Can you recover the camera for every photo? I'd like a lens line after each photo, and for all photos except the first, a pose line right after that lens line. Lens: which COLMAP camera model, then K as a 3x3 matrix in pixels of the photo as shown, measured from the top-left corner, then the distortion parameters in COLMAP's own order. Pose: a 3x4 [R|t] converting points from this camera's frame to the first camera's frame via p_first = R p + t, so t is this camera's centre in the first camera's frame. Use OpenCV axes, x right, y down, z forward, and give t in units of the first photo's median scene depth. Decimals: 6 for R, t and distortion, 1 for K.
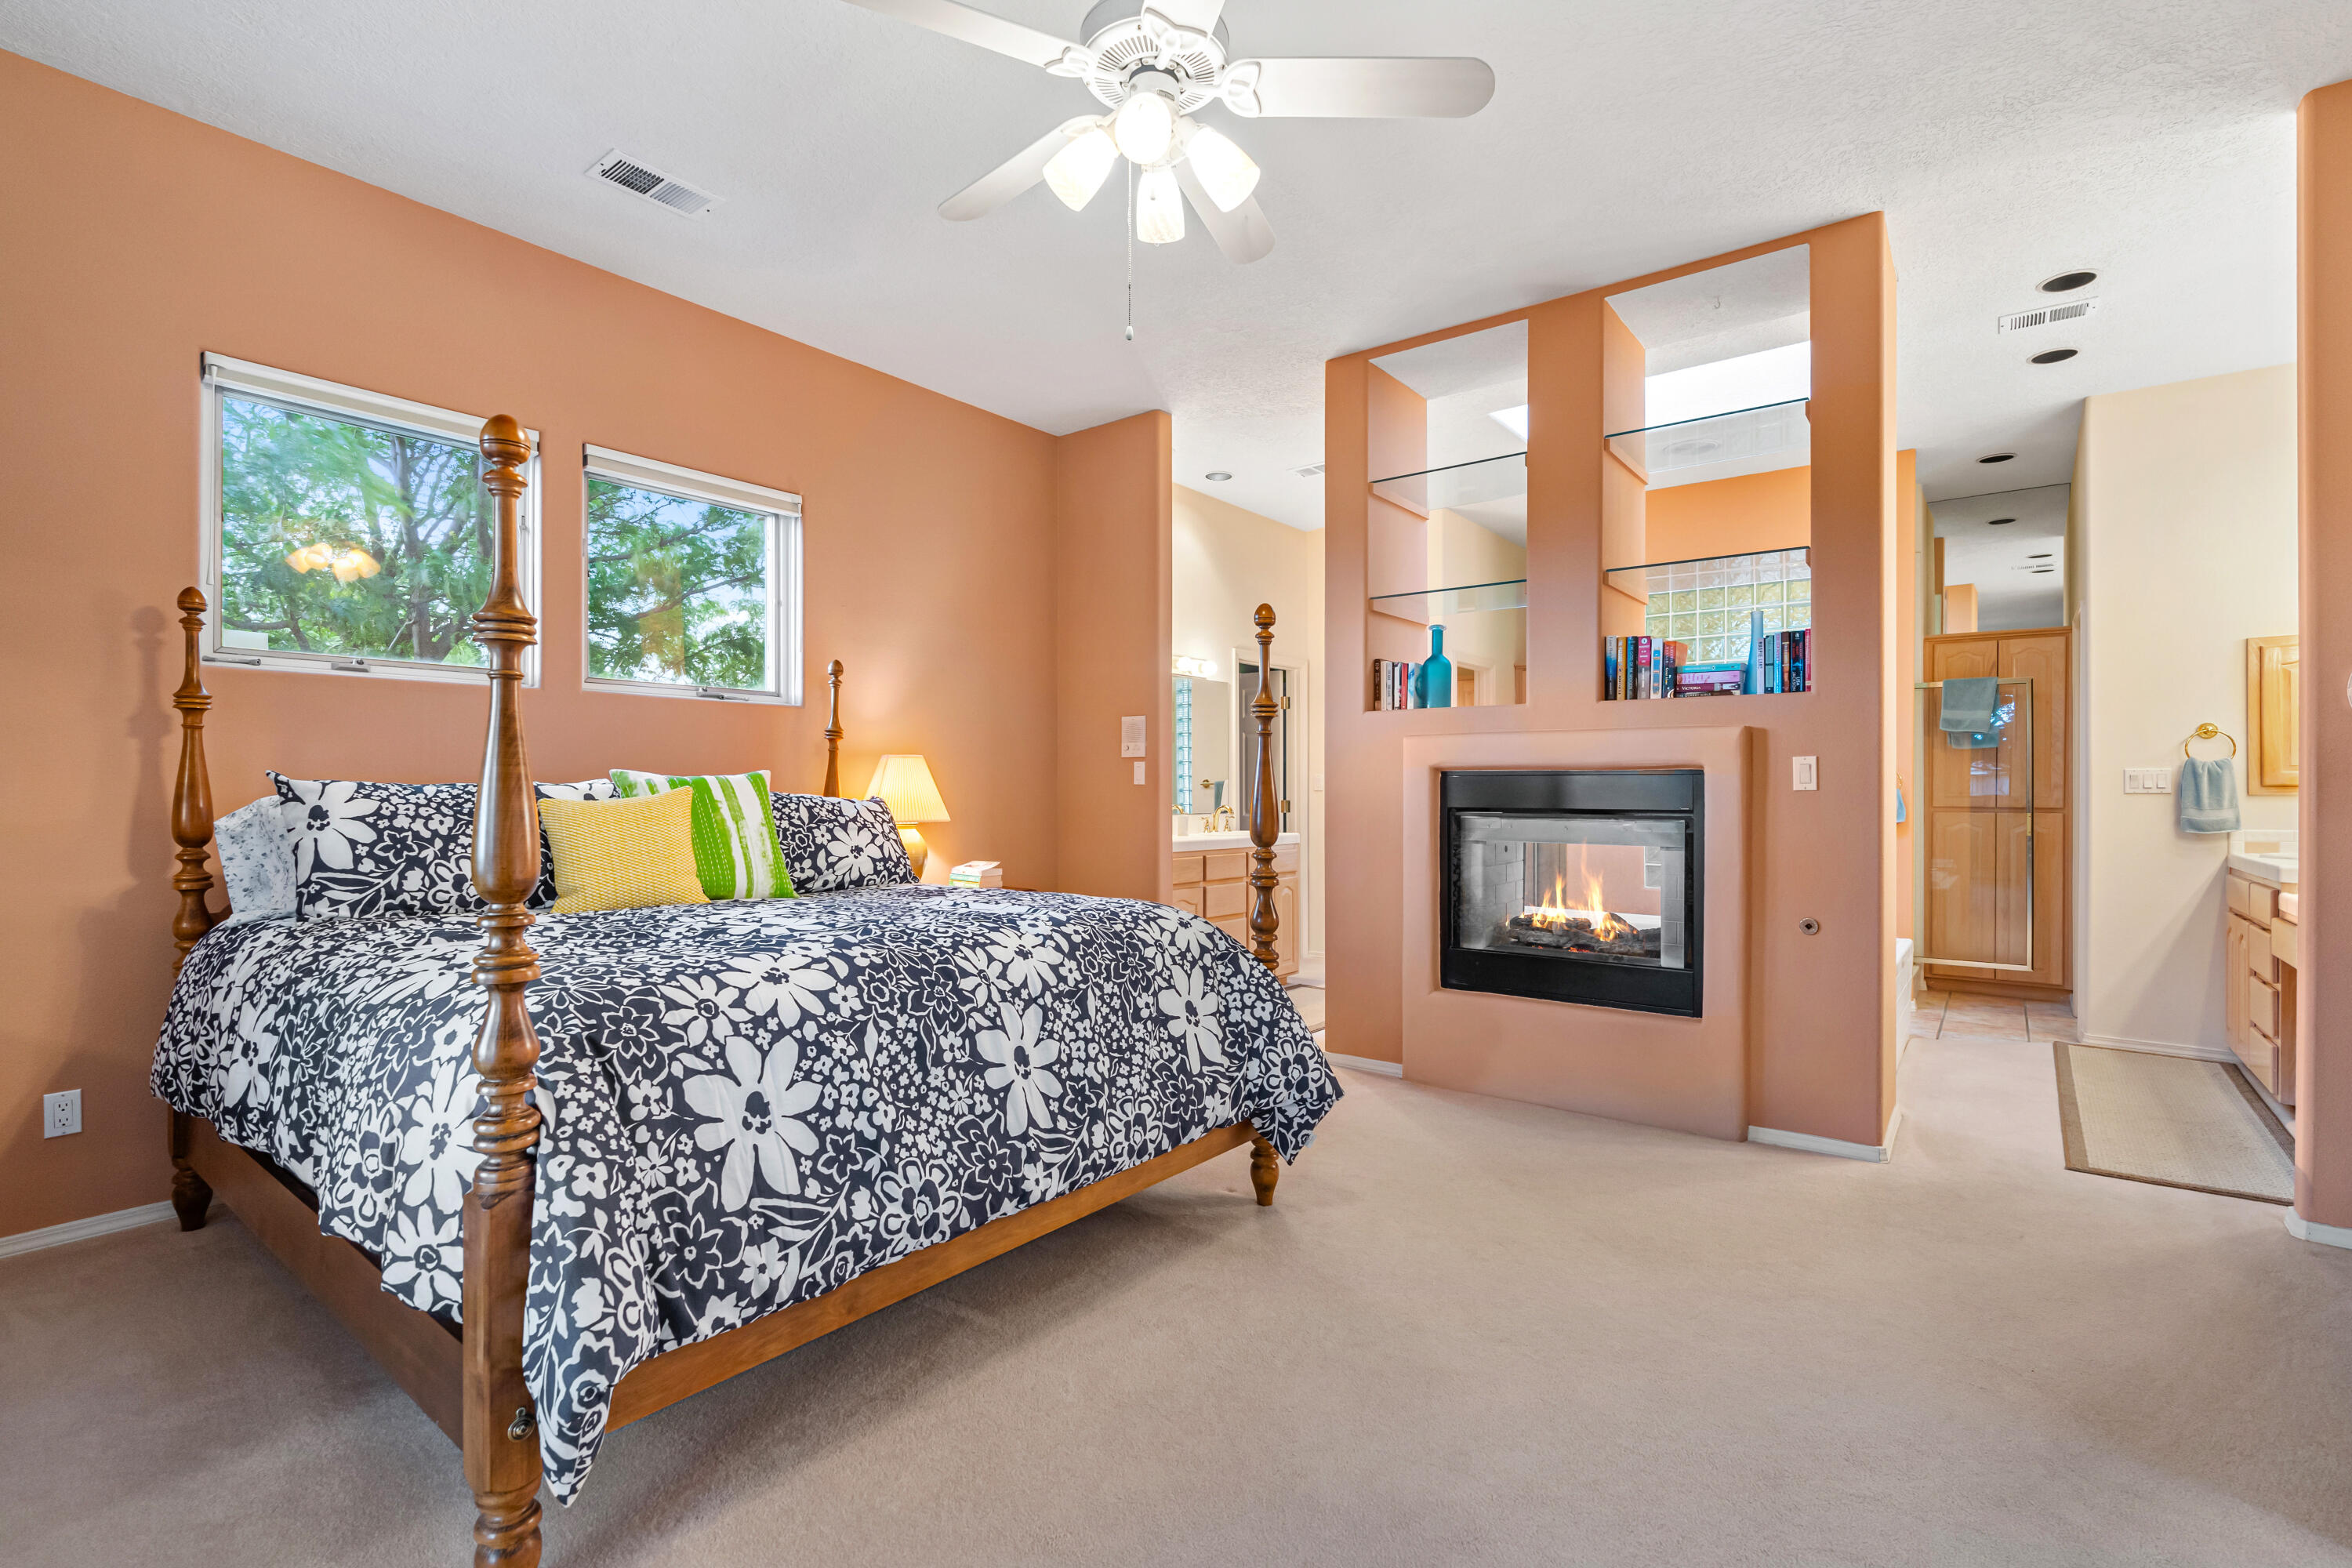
lens RADIAL K [[1067.8, 0, 1180.7], [0, 1067.8, 783.8], [0, 0, 1]] dist [-0.011036, 0.000213]
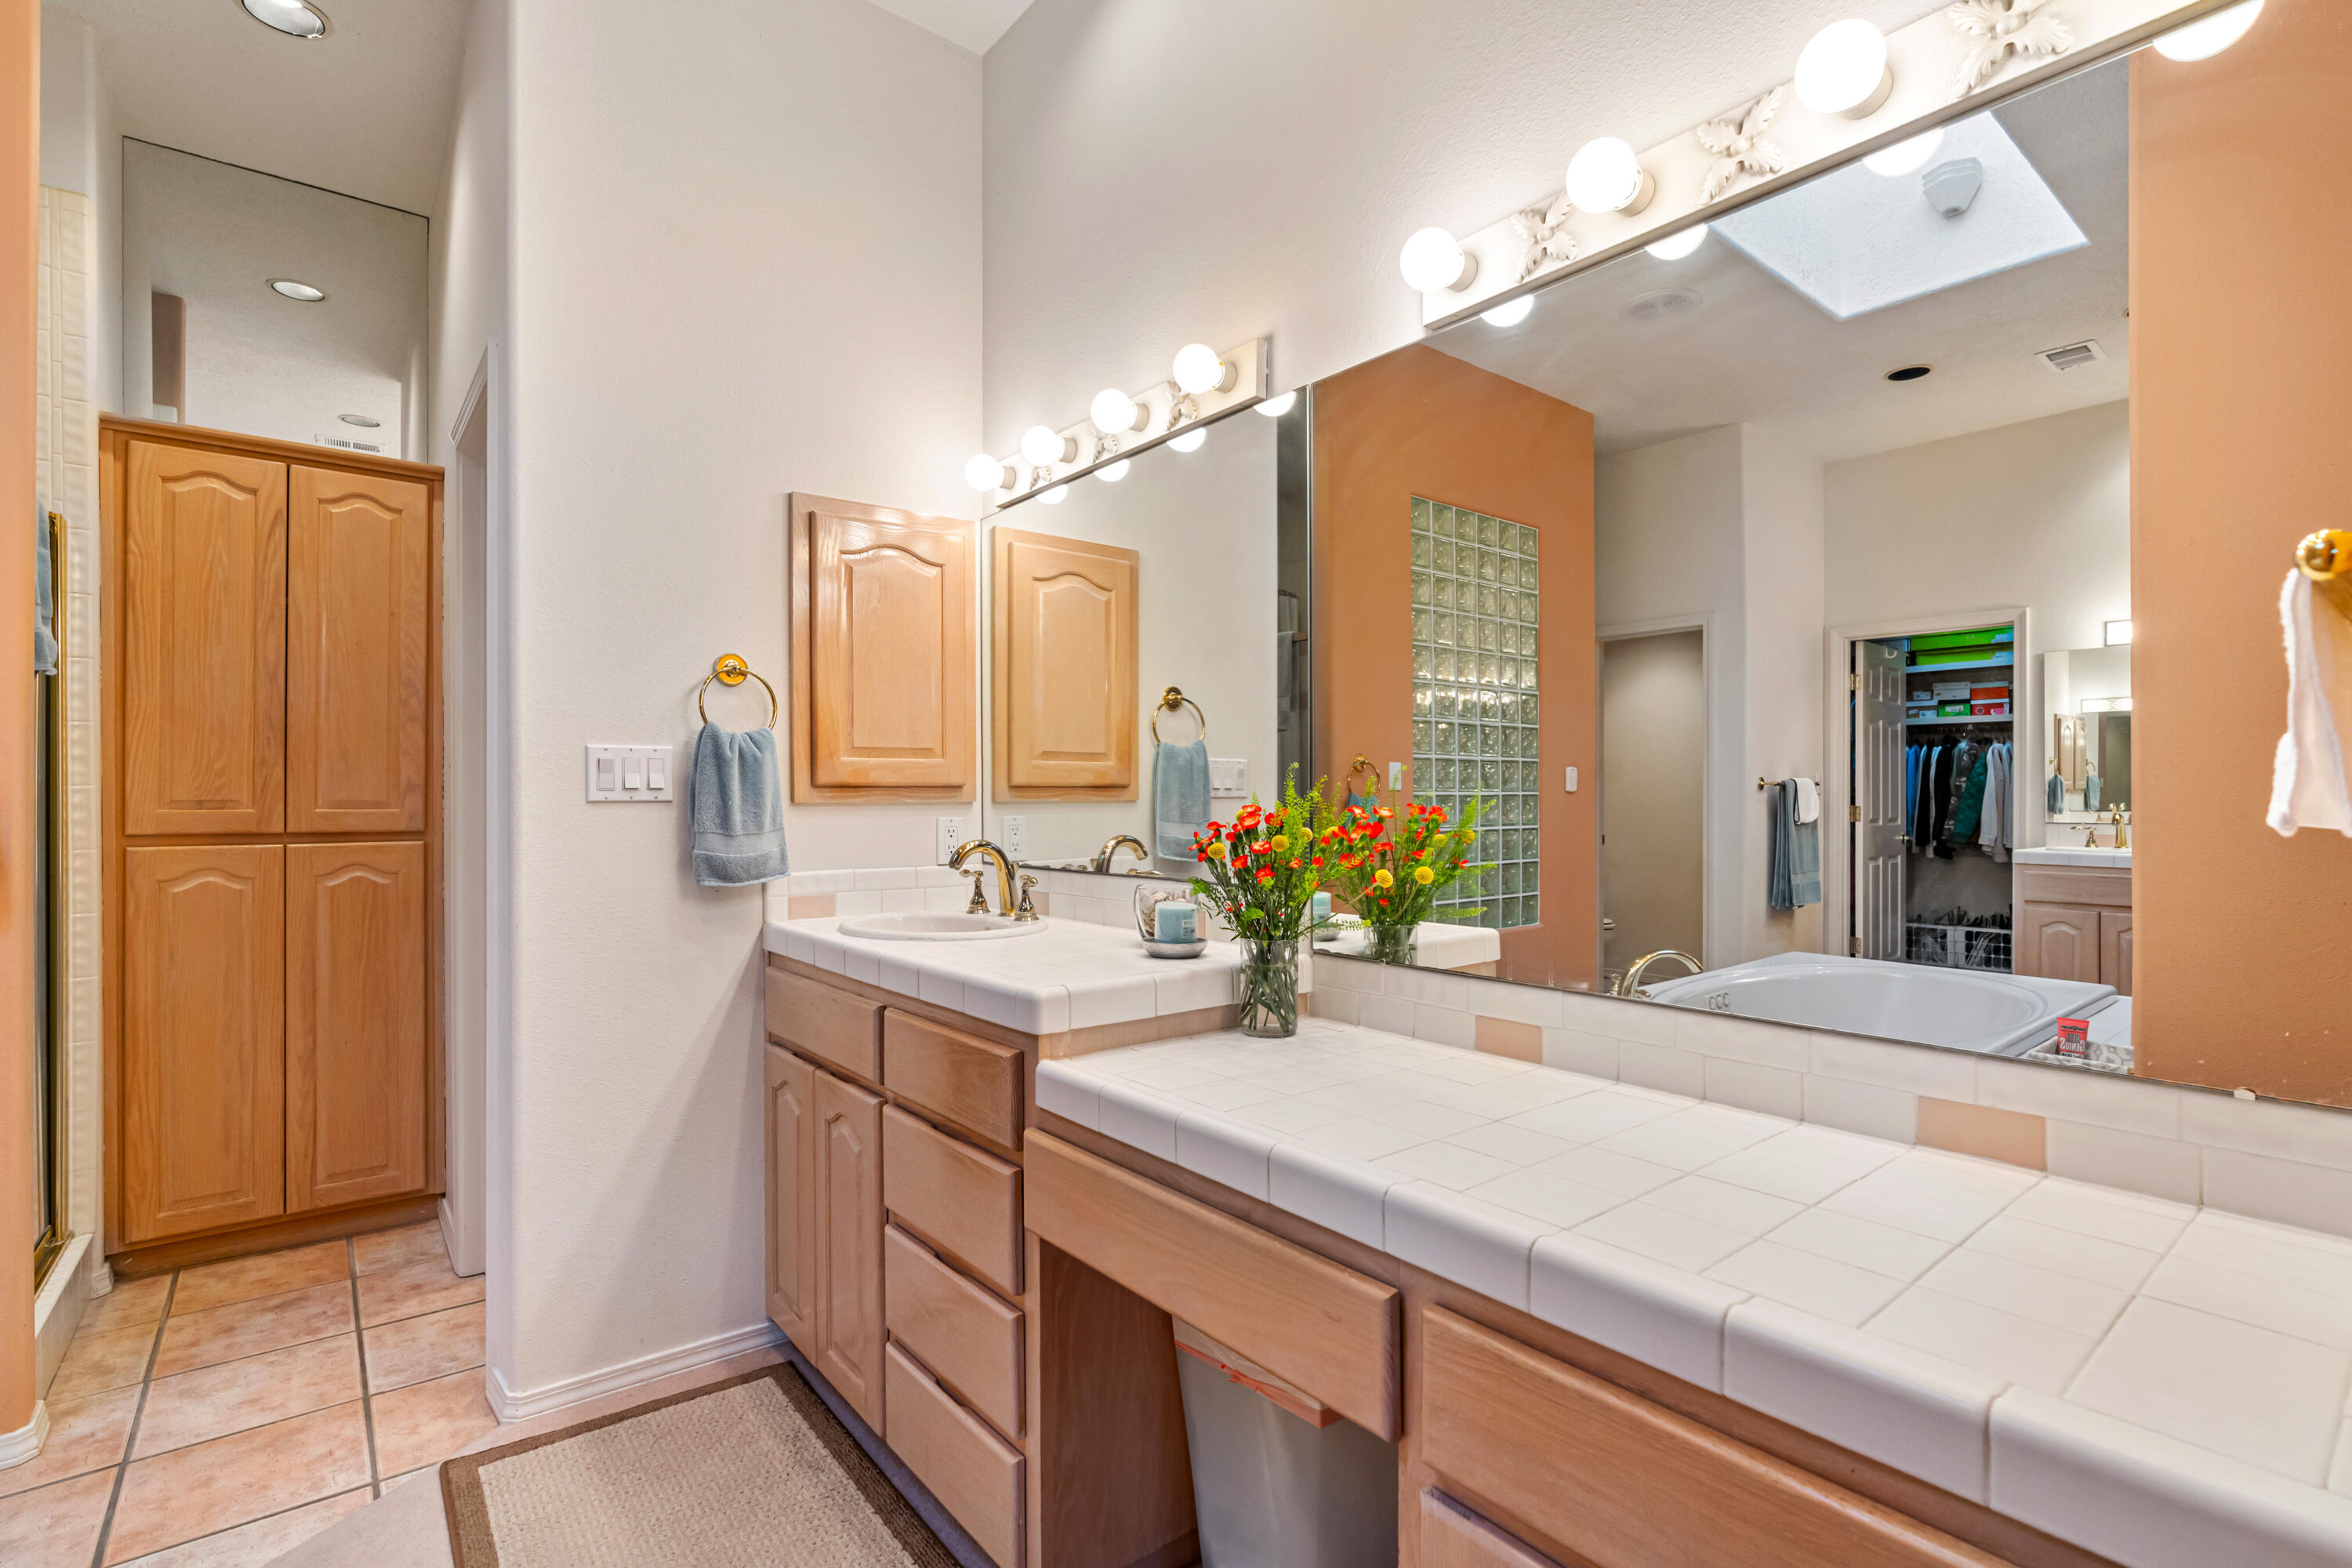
lens RADIAL K [[1086.7, 0, 1167.4], [0, 1086.7, 817.9], [0, 0, 1]] dist [-0.012072, 0.000749]
pose [[0.230907, -0.016857, 0.972830, 0.547422], [-0.007901, 0.999784, 0.019200, 0.005833], [-0.972944, -0.012120, 0.230724, 0.704634]]
